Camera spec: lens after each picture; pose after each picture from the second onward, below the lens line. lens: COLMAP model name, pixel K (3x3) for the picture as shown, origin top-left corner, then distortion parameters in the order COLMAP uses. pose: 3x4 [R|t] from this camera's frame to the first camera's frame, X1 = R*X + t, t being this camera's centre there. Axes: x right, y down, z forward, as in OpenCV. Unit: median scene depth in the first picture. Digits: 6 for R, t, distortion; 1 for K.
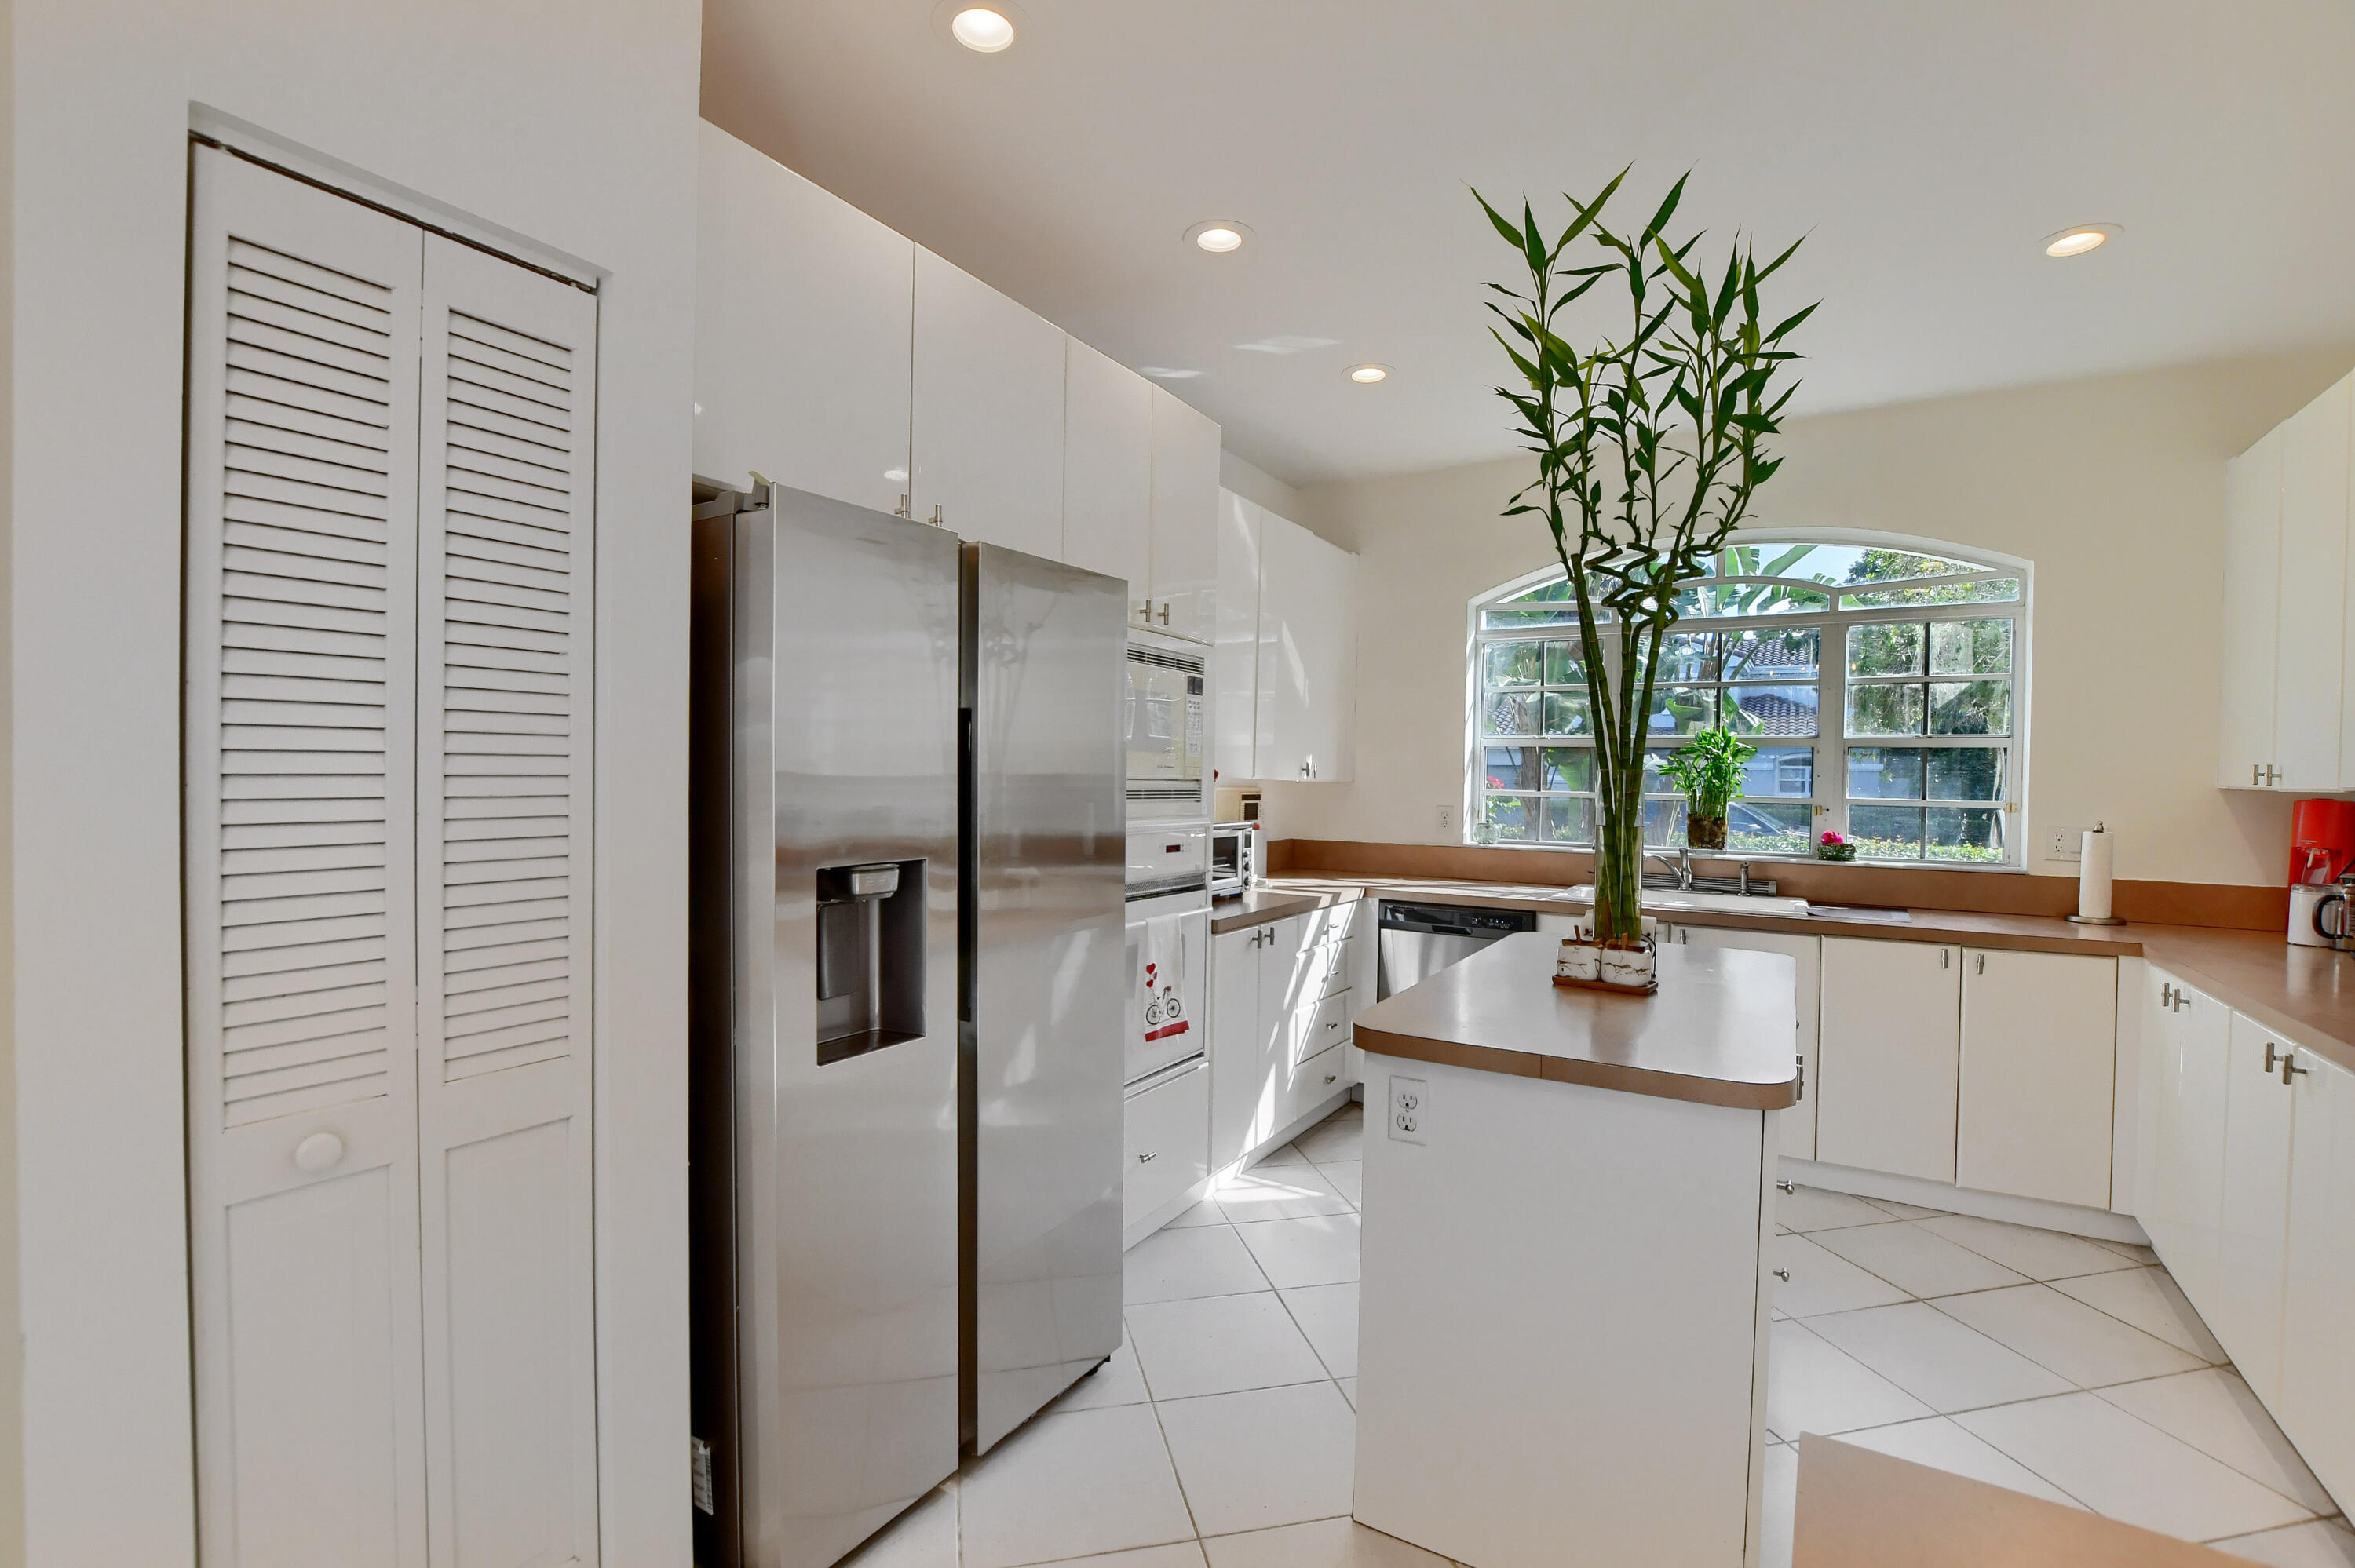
lens RADIAL K [[1038.4, 0, 1173.9], [0, 1038.4, 792.1], [0, 0, 1]] dist [-0.031184, 0.003580]
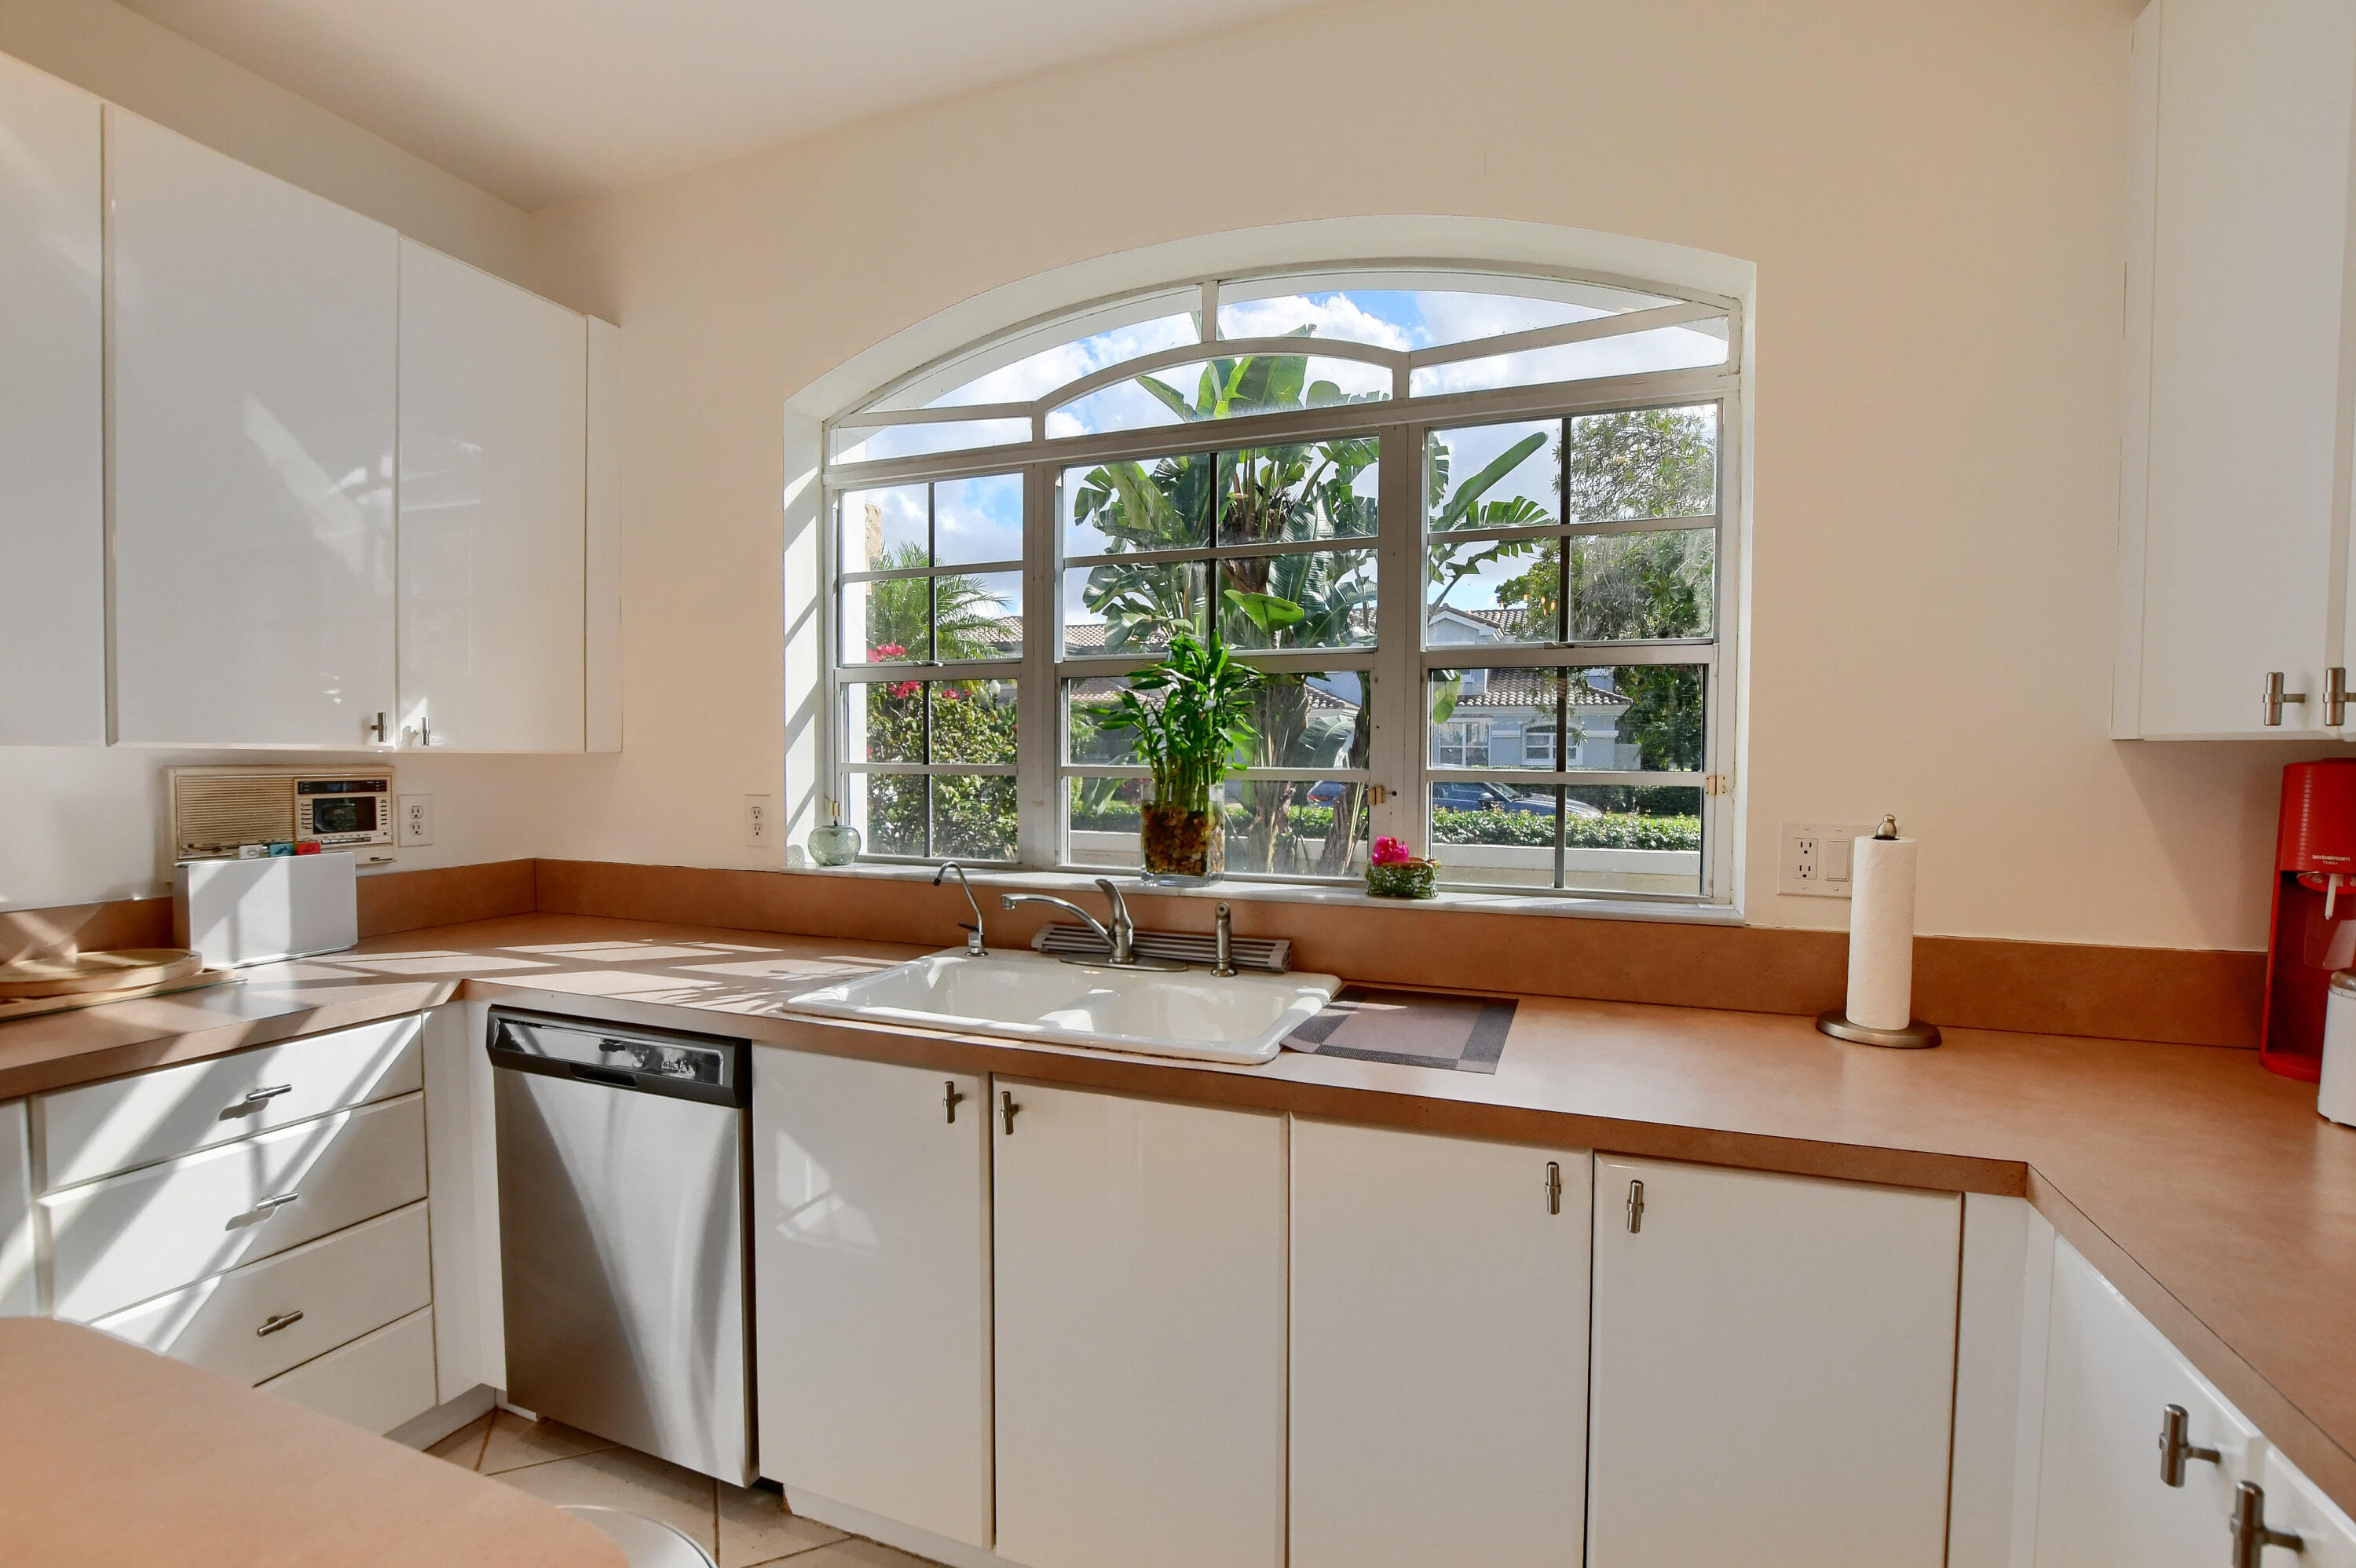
lens RADIAL K [[1034.5, 0, 1174.1], [0, 1034.5, 806.0], [0, 0, 1]] dist [-0.027141, 0.000096]
pose [[0.981295, -0.023358, 0.191090, 0.506374], [0.015940, 0.999062, 0.040265, 0.001515], [-0.191851, -0.036466, 0.980746, 0.607329]]
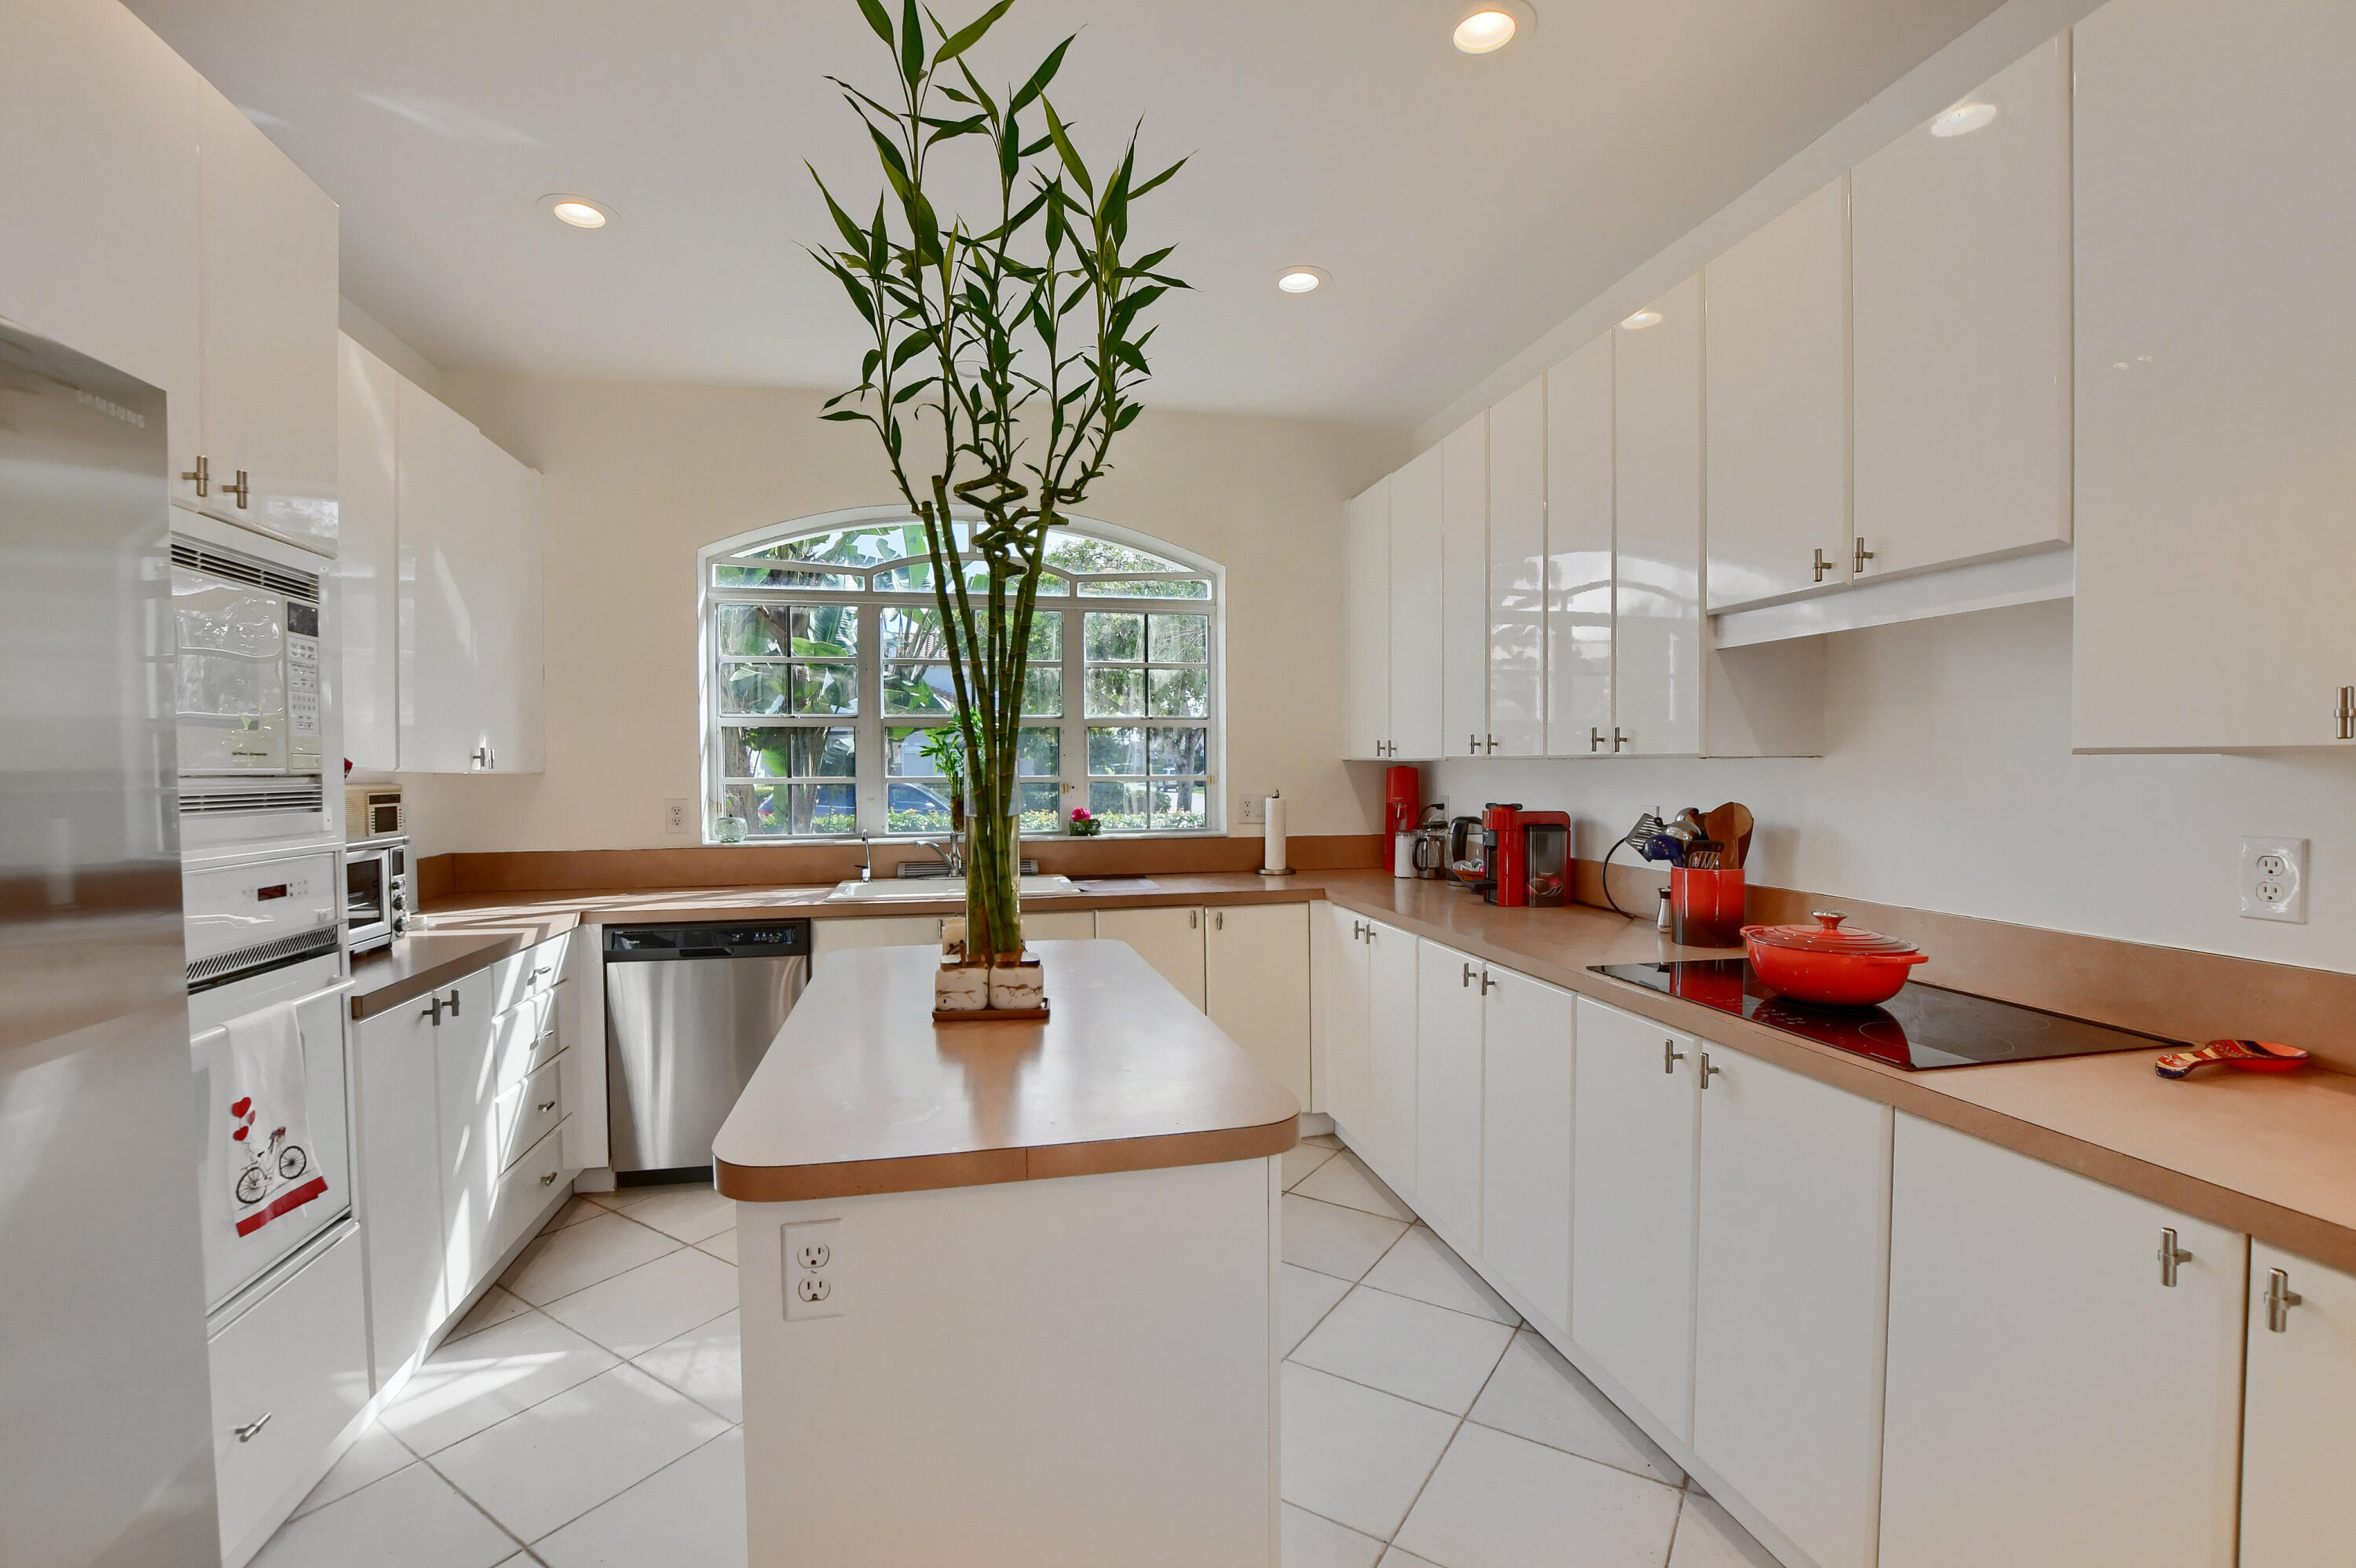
lens RADIAL K [[1038.9, 0, 1174.4], [0, 1038.9, 792.1], [0, 0, 1]] dist [-0.031184, 0.003580]
pose [[0.718755, -0.038435, 0.694200, -0.026690], [0.028776, 0.999260, 0.025531, -0.002153], [-0.694668, 0.001626, 0.719329, 0.197964]]
